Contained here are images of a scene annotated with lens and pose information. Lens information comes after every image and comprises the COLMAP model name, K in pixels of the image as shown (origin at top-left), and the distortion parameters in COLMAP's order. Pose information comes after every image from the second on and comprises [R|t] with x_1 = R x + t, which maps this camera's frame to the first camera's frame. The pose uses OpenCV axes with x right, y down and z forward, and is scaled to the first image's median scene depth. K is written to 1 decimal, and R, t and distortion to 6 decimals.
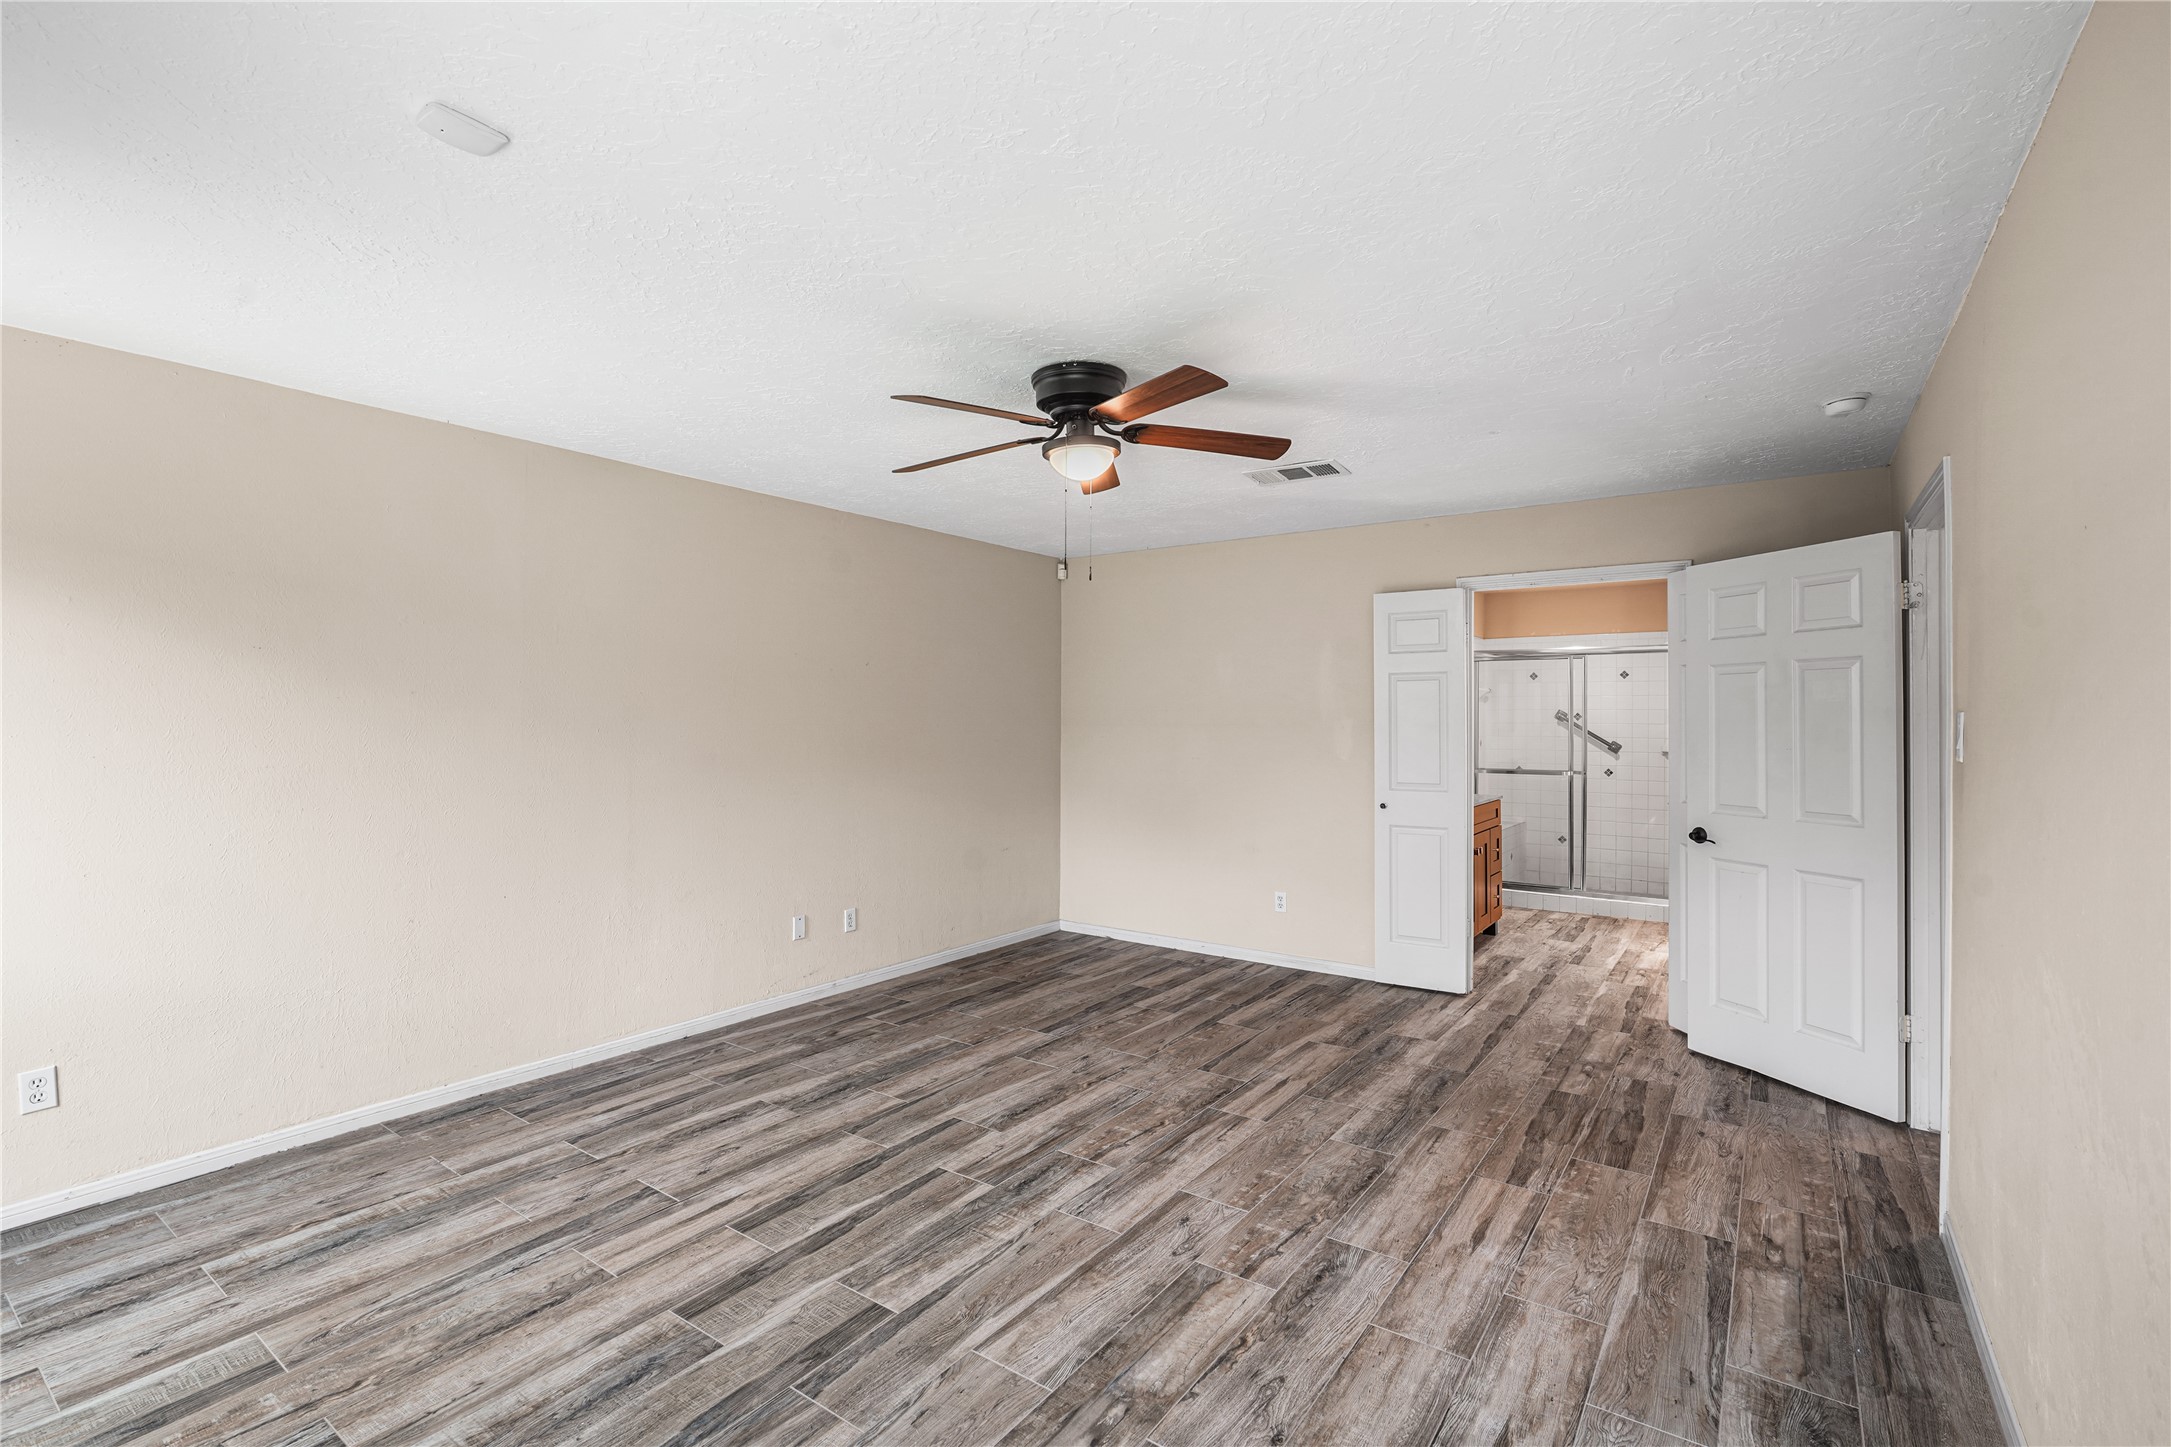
lens RADIAL K [[986.9, 0, 1074.1], [0, 986.9, 719.2], [0, 0, 1]] dist [-0.018225, 0.008319]
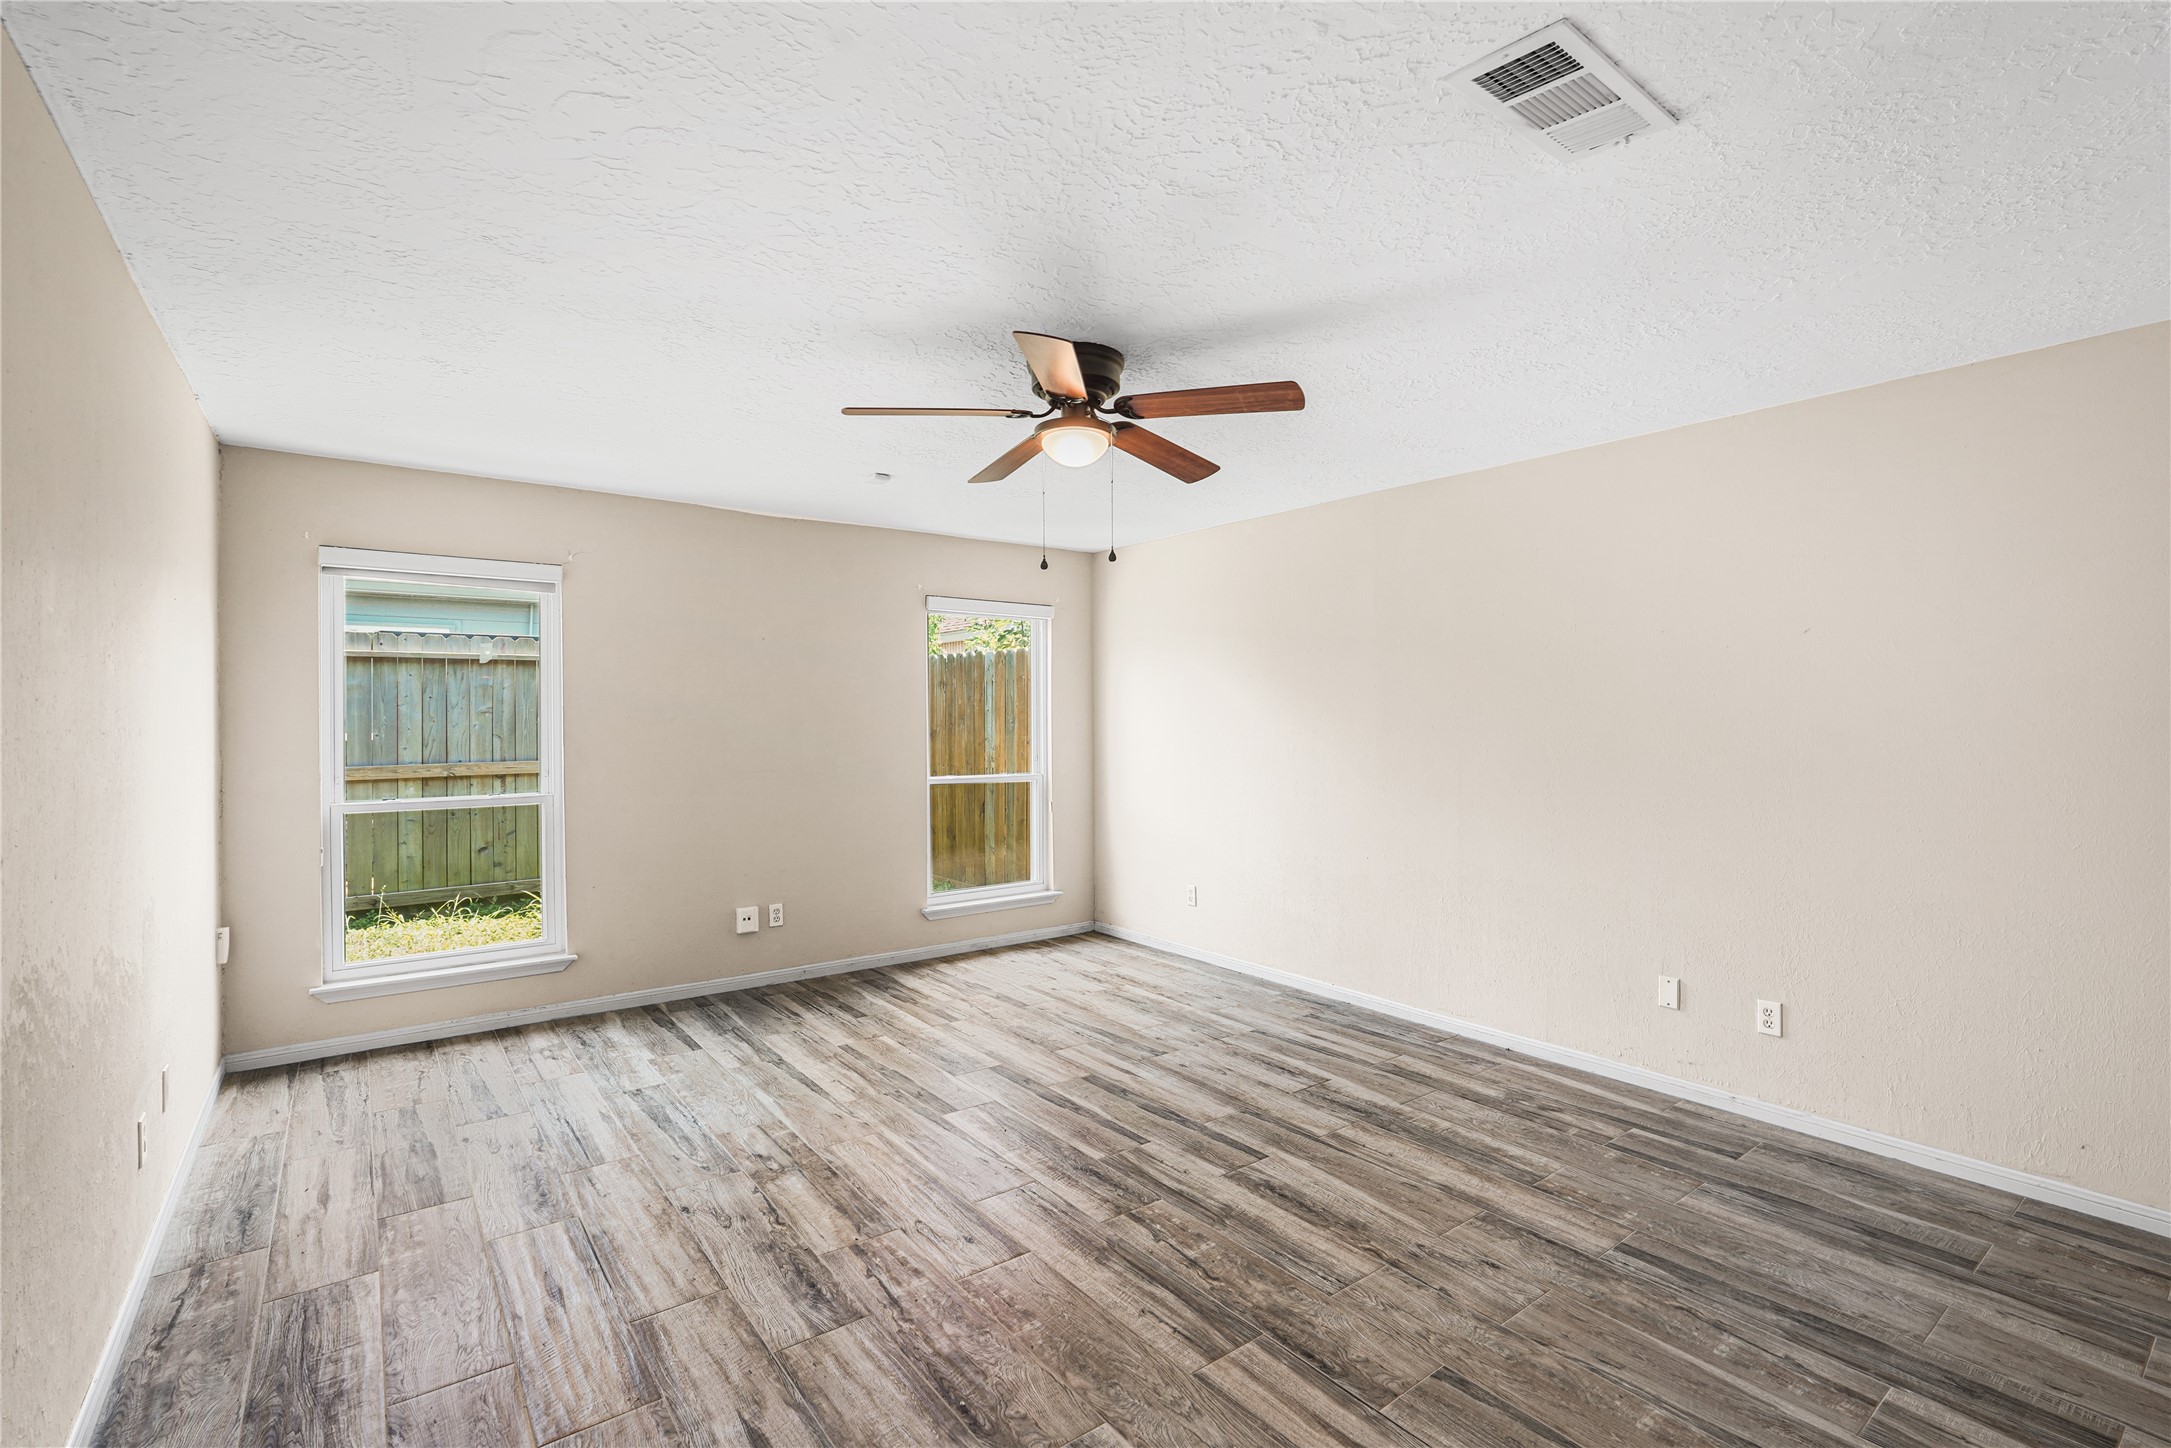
lens RADIAL K [[986.9, 0, 1080.2], [0, 986.9, 720.4], [0, 0, 1]] dist [-0.018225, 0.008319]
pose [[-0.304461, -0.000420, -0.952525, 0.808967], [0.000486, 1.000000, -0.000596, 0.009795], [0.952525, -0.000645, -0.304460, 1.147640]]
